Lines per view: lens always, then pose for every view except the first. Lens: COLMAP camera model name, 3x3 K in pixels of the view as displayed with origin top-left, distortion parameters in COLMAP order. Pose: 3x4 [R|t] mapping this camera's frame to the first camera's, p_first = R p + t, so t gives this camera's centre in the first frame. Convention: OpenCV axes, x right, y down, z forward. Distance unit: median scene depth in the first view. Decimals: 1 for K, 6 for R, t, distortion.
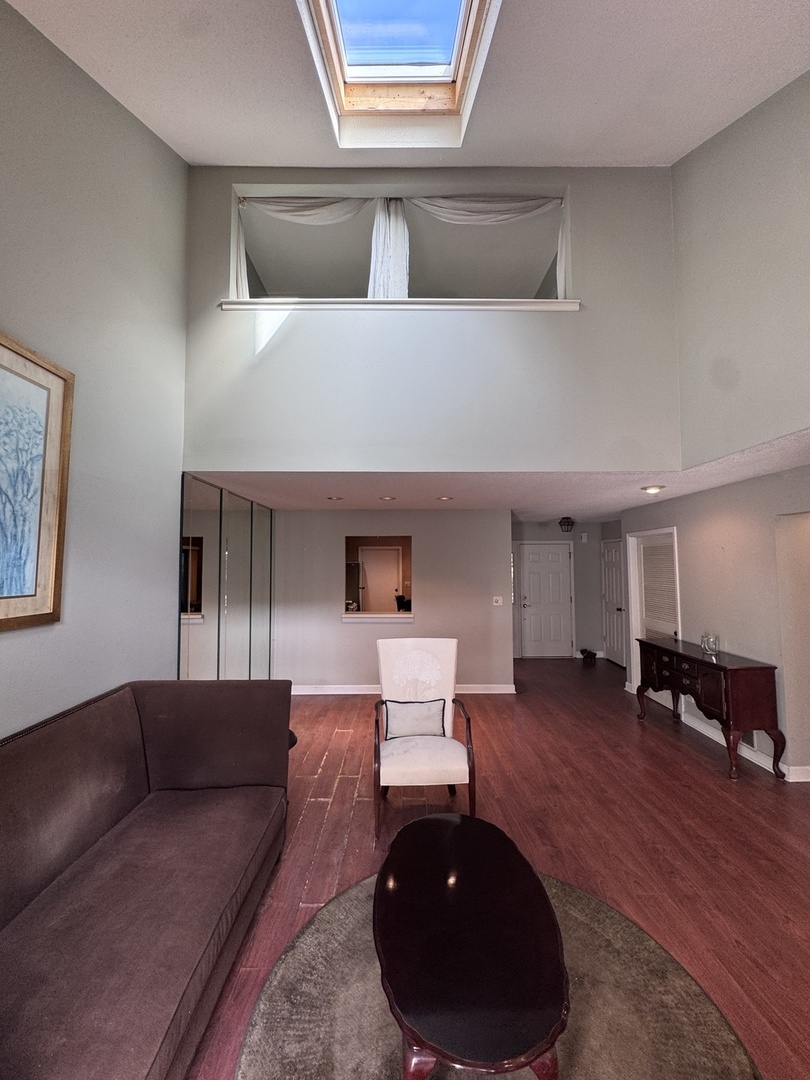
lens RADIAL K [[428.2, 0, 405.0], [0, 428.2, 540.0], [0, 0, 1]] dist [-0.000883, -0.000122]
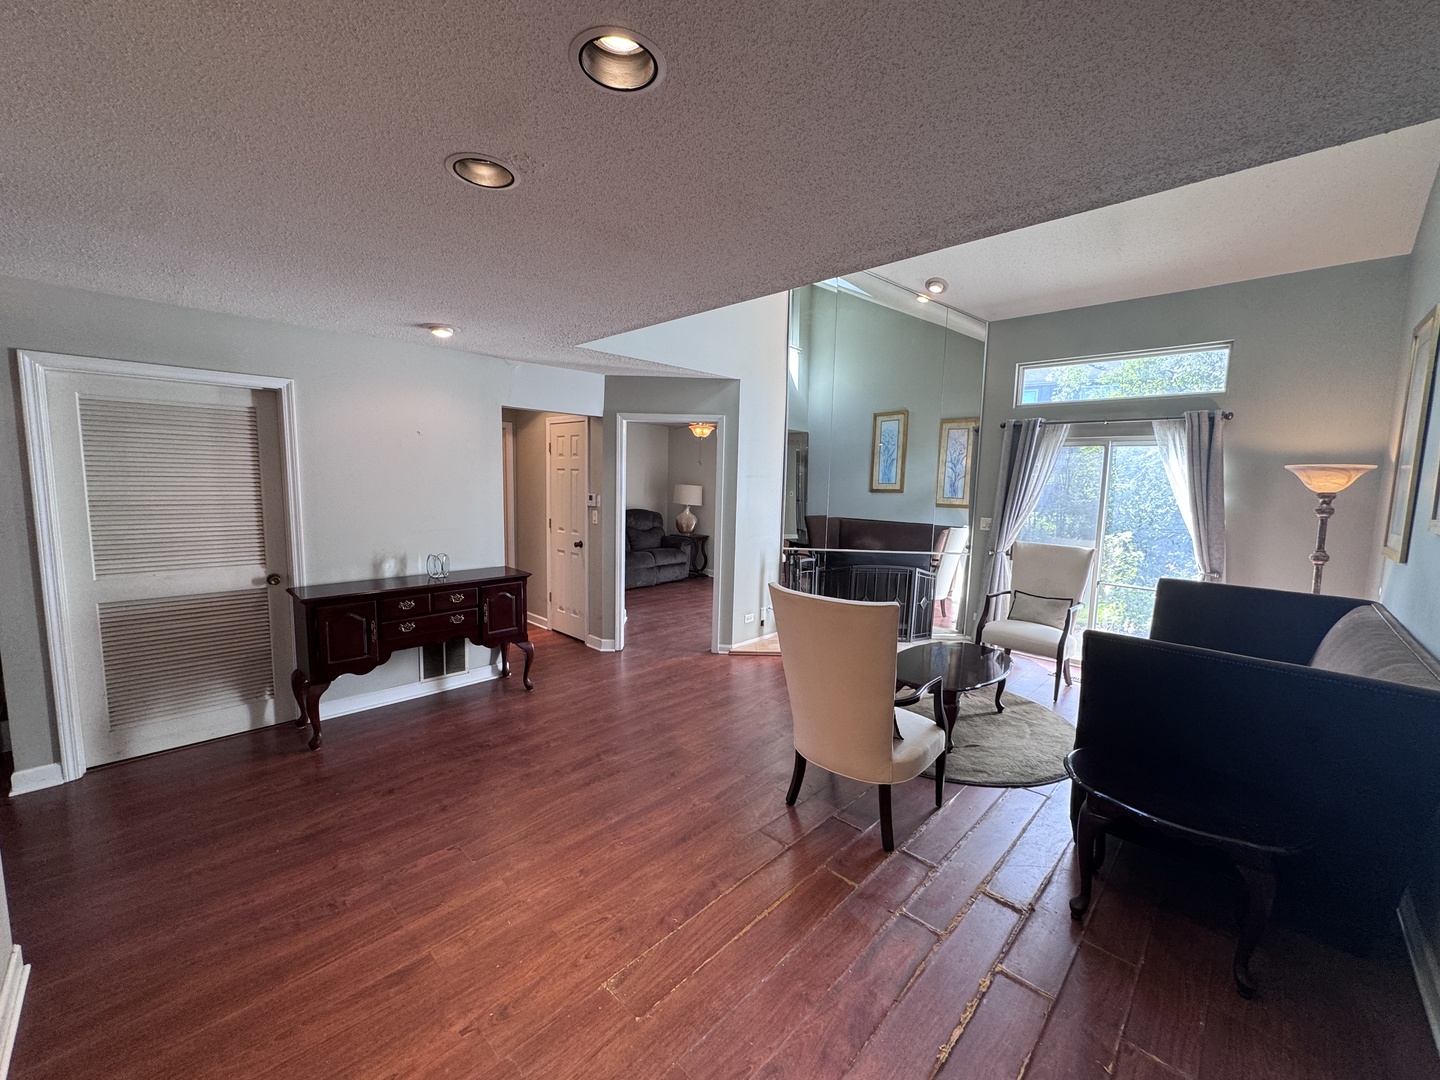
lens RADIAL K [[570.9, 0, 718.8], [0, 570.9, 537.5], [0, 0, 1]] dist [-0.000883, -0.000122]
pose [[-0.714211, -0.084272, 0.694838, -0.356056], [-0.057686, 0.996435, 0.061556, 0.120123], [-0.697549, 0.003881, -0.716527, 1.547345]]
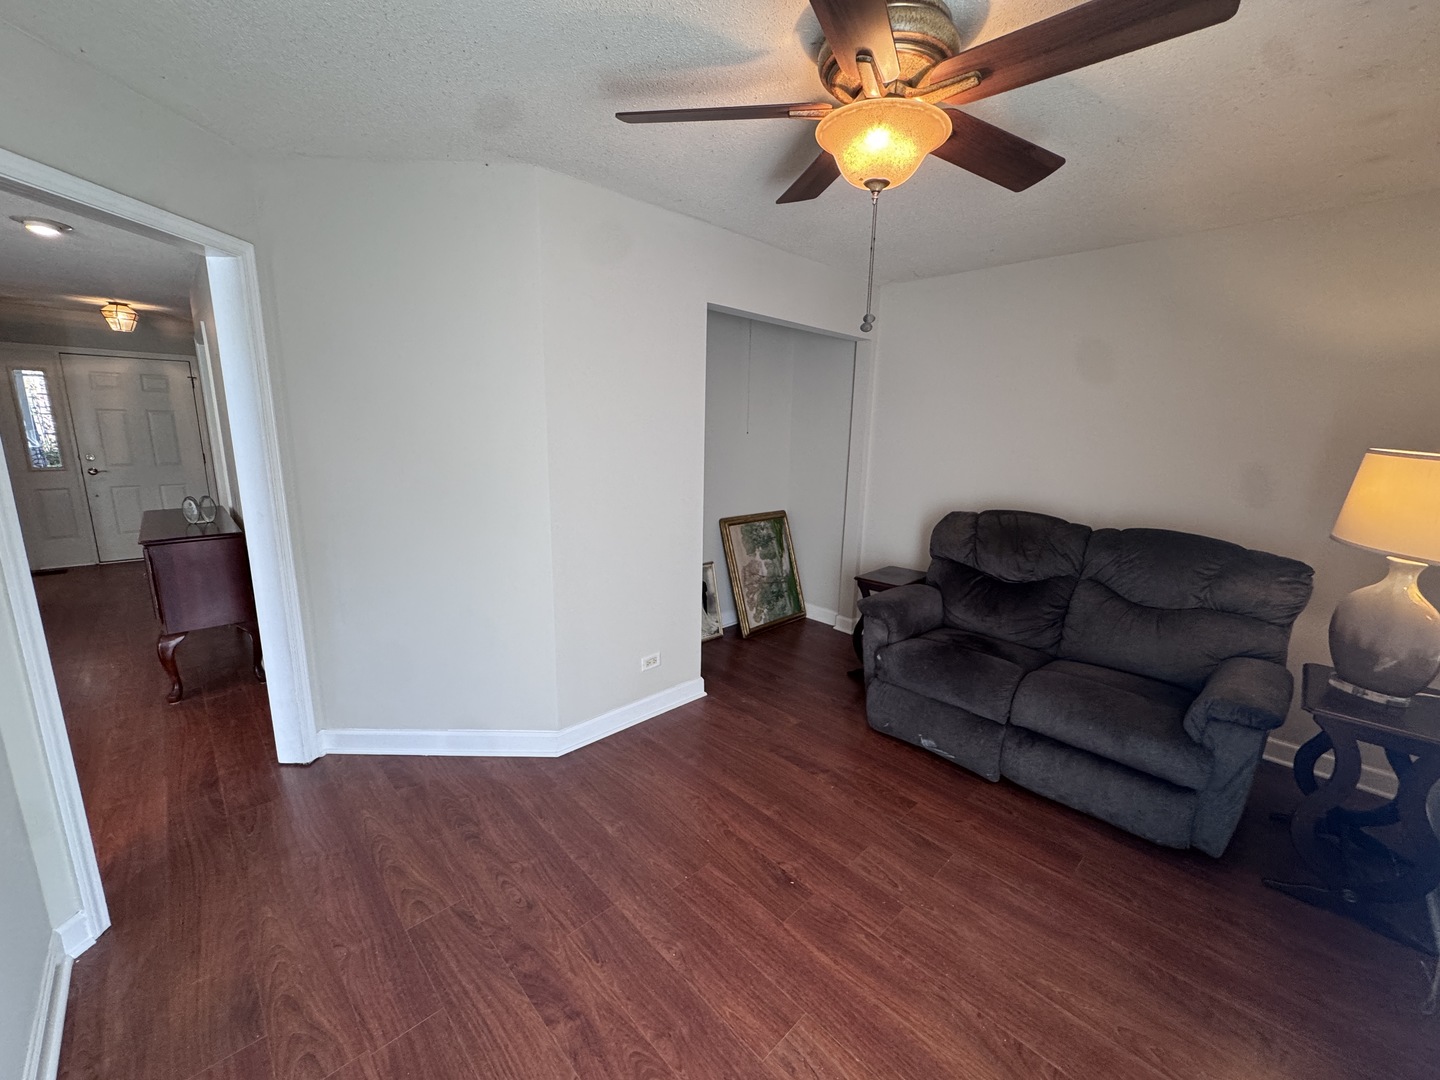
lens RADIAL K [[570.9, 0, 718.8], [0, 570.9, 537.5], [0, 0, 1]] dist [-0.000883, -0.000122]
pose [[0.724926, -0.107698, 0.680356, 0.768838], [-0.058339, 0.974554, 0.216429, 0.057899], [-0.686352, -0.196586, 0.700196, -0.148349]]
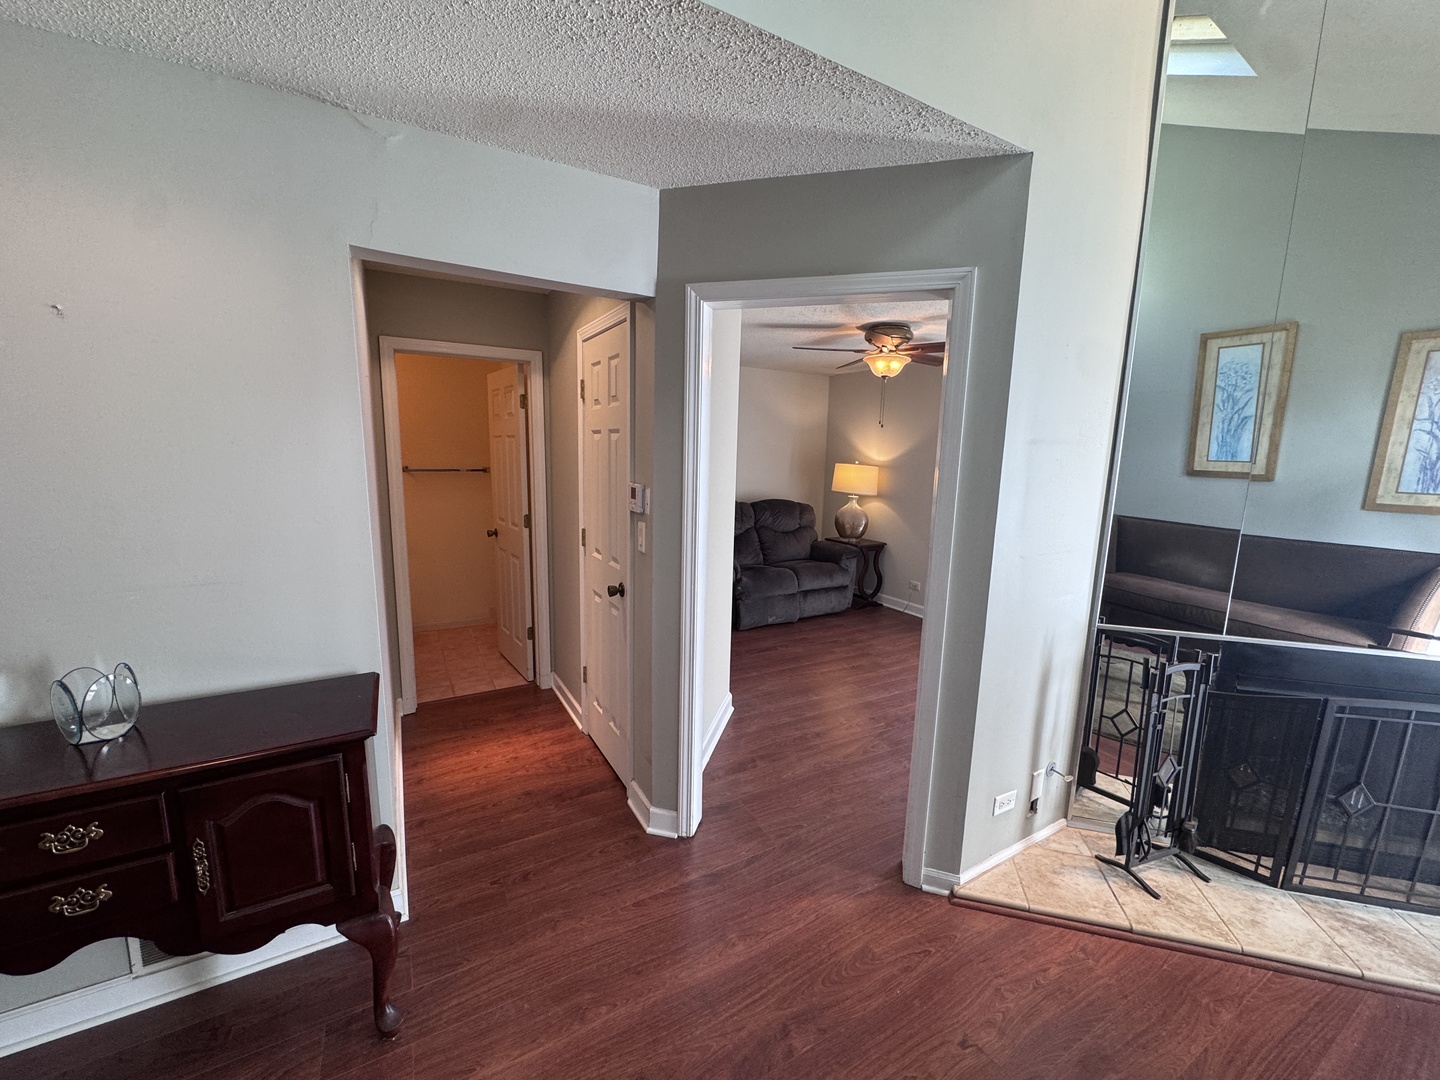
lens RADIAL K [[570.9, 0, 718.8], [0, 570.9, 537.5], [0, 0, 1]] dist [-0.000883, -0.000122]
pose [[-0.489983, -0.138129, 0.860719, 0.292640], [-0.068461, 0.990414, 0.119969, 0.093425], [-0.869040, -0.000143, -0.494742, 0.964049]]
